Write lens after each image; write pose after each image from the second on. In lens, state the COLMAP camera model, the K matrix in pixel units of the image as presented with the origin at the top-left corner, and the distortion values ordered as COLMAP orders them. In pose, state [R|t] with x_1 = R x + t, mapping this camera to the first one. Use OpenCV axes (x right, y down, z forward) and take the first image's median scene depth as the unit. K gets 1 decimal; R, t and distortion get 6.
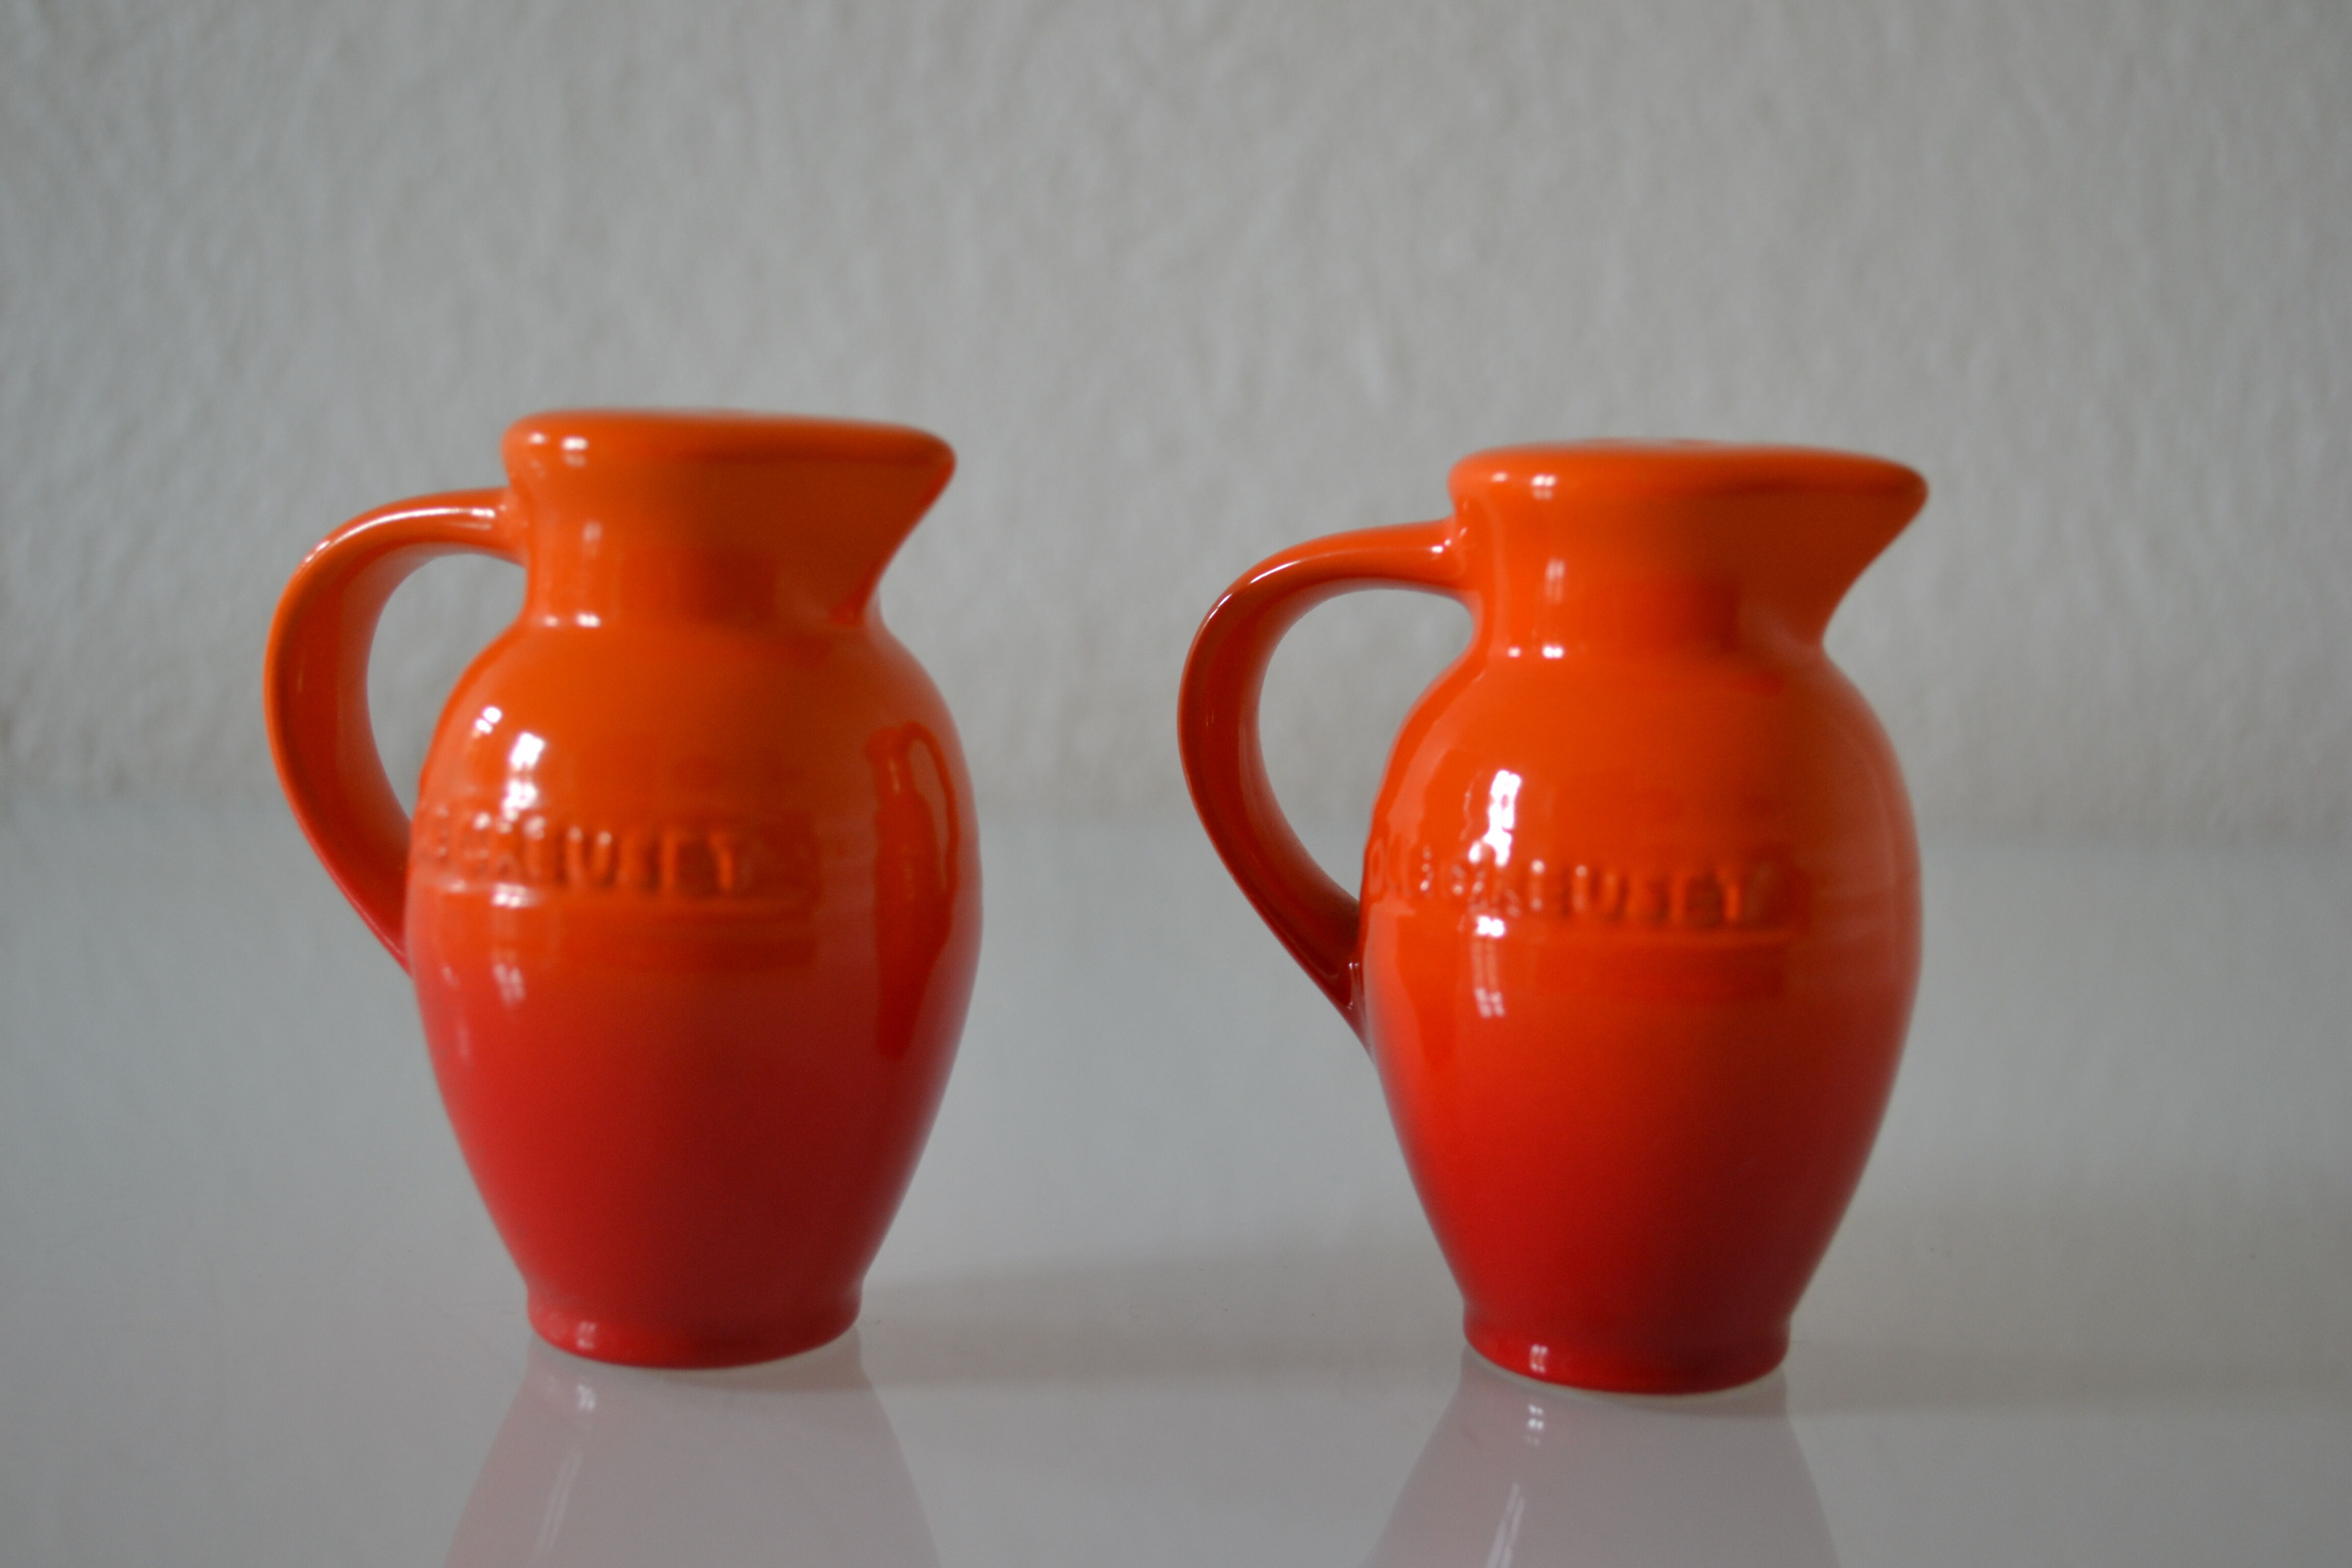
lens RADIAL K [[3315.5, 0, 1175.5], [0, 3315.5, 822.6], [0, 0, 1]] dist [-0.015643, -0.000674]
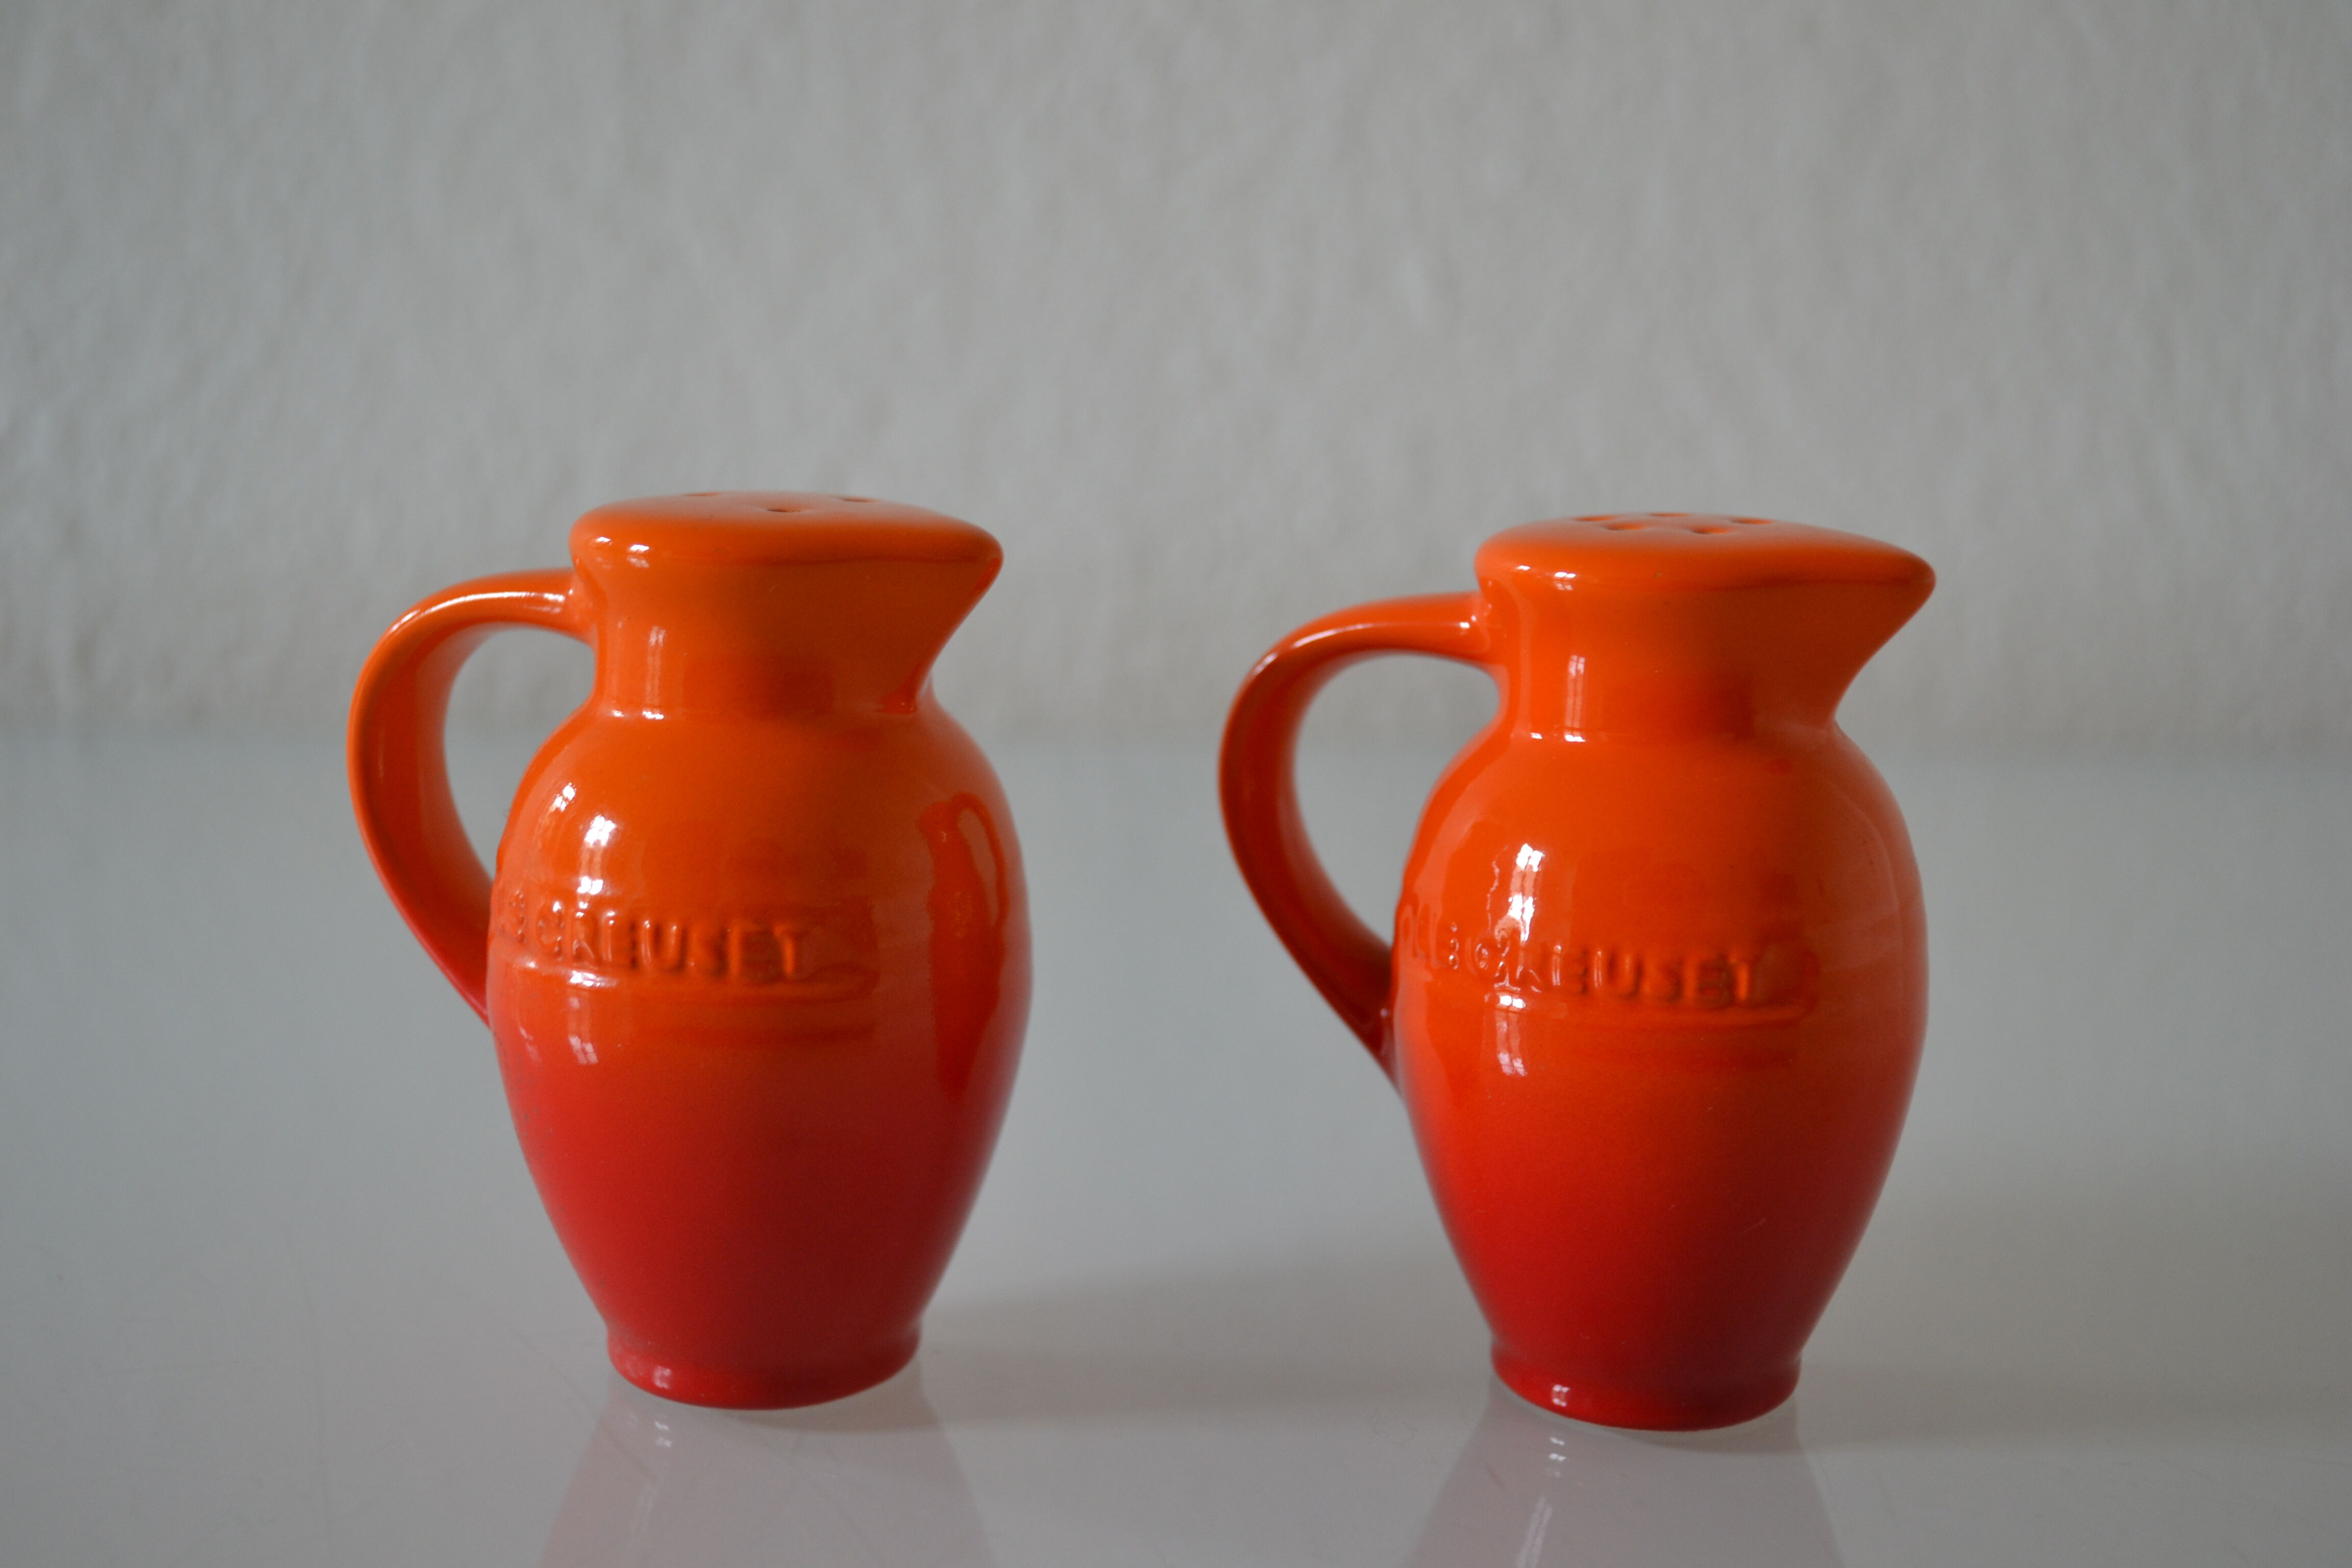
lens RADIAL K [[3315.5, 0, 1175.5], [0, 3315.5, 822.6], [0, 0, 1]] dist [-0.015643, -0.000674]
pose [[0.999823, -0.004782, -0.018201, 0.006801], [0.005936, 0.997939, 0.063893, -0.089483], [0.017858, -0.063990, 0.997791, -0.047442]]
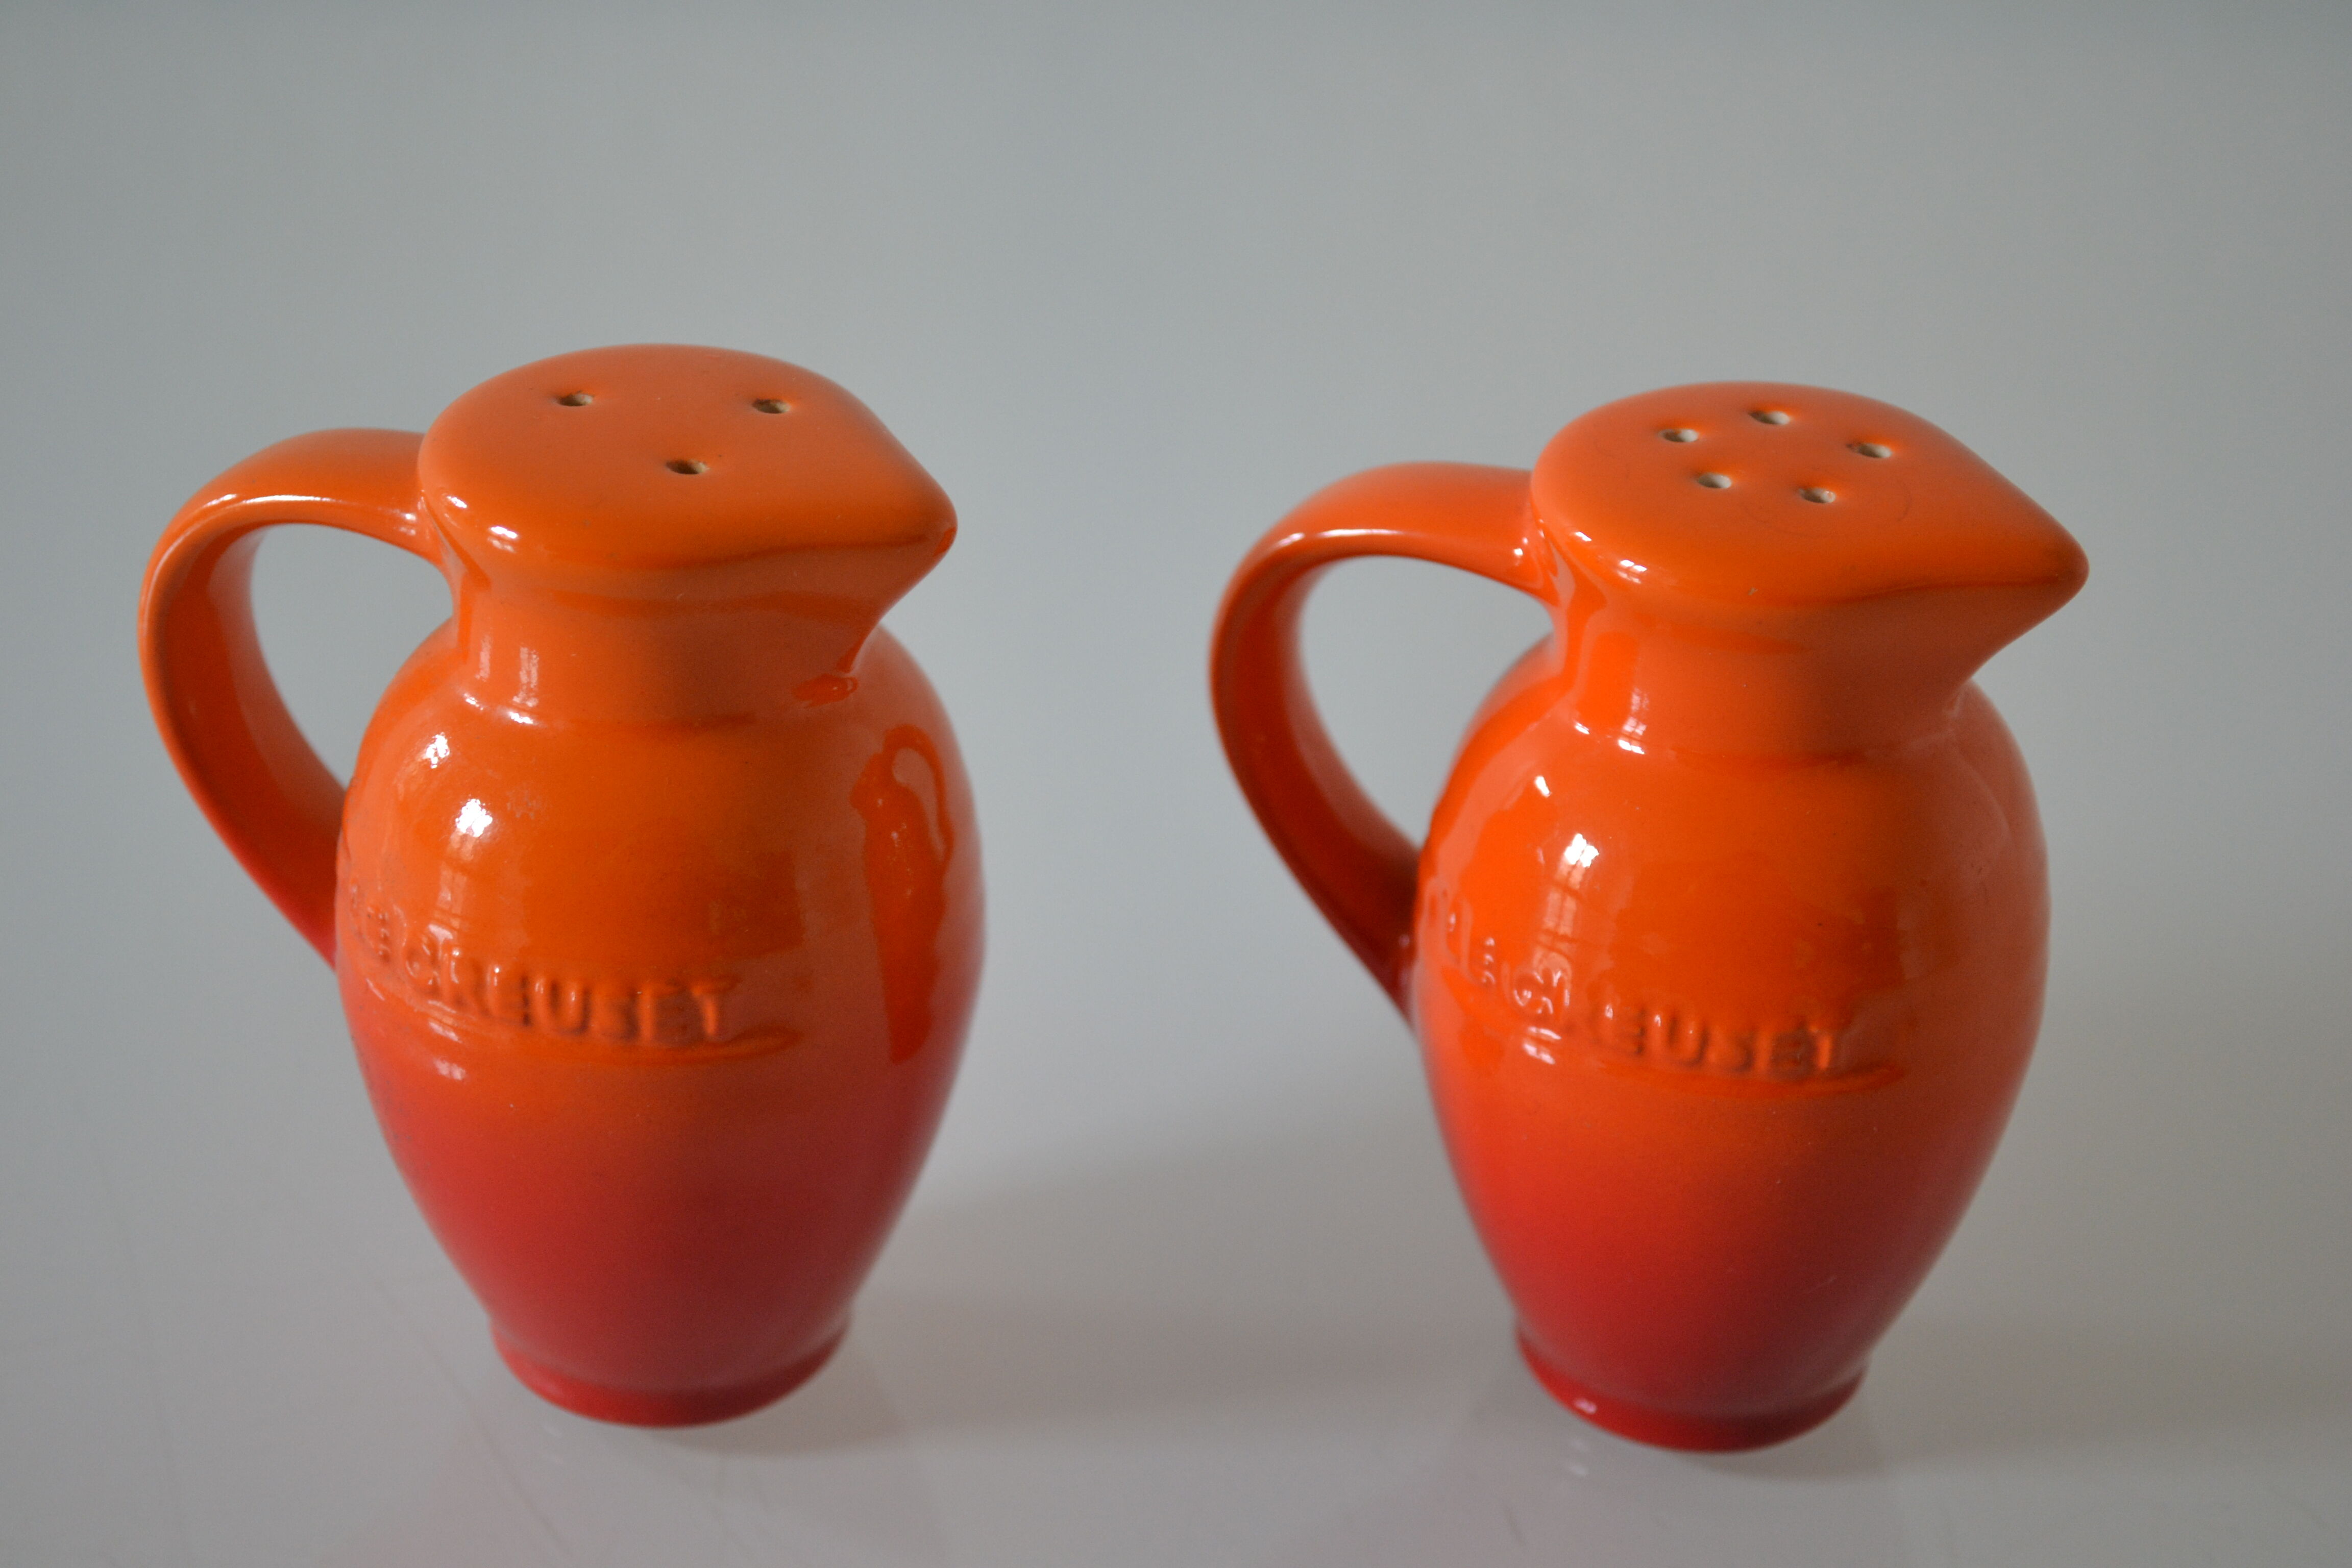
lens RADIAL K [[4683.9, 0, 1176.0], [0, 4683.9, 784.0], [0, 0, 1]] dist [0.039394, 0.086799]
pose [[0.999935, 0.006481, 0.009408, -0.020051], [-0.009540, 0.926740, 0.375583, -0.491328], [-0.006285, -0.375649, 0.926741, -0.147252]]
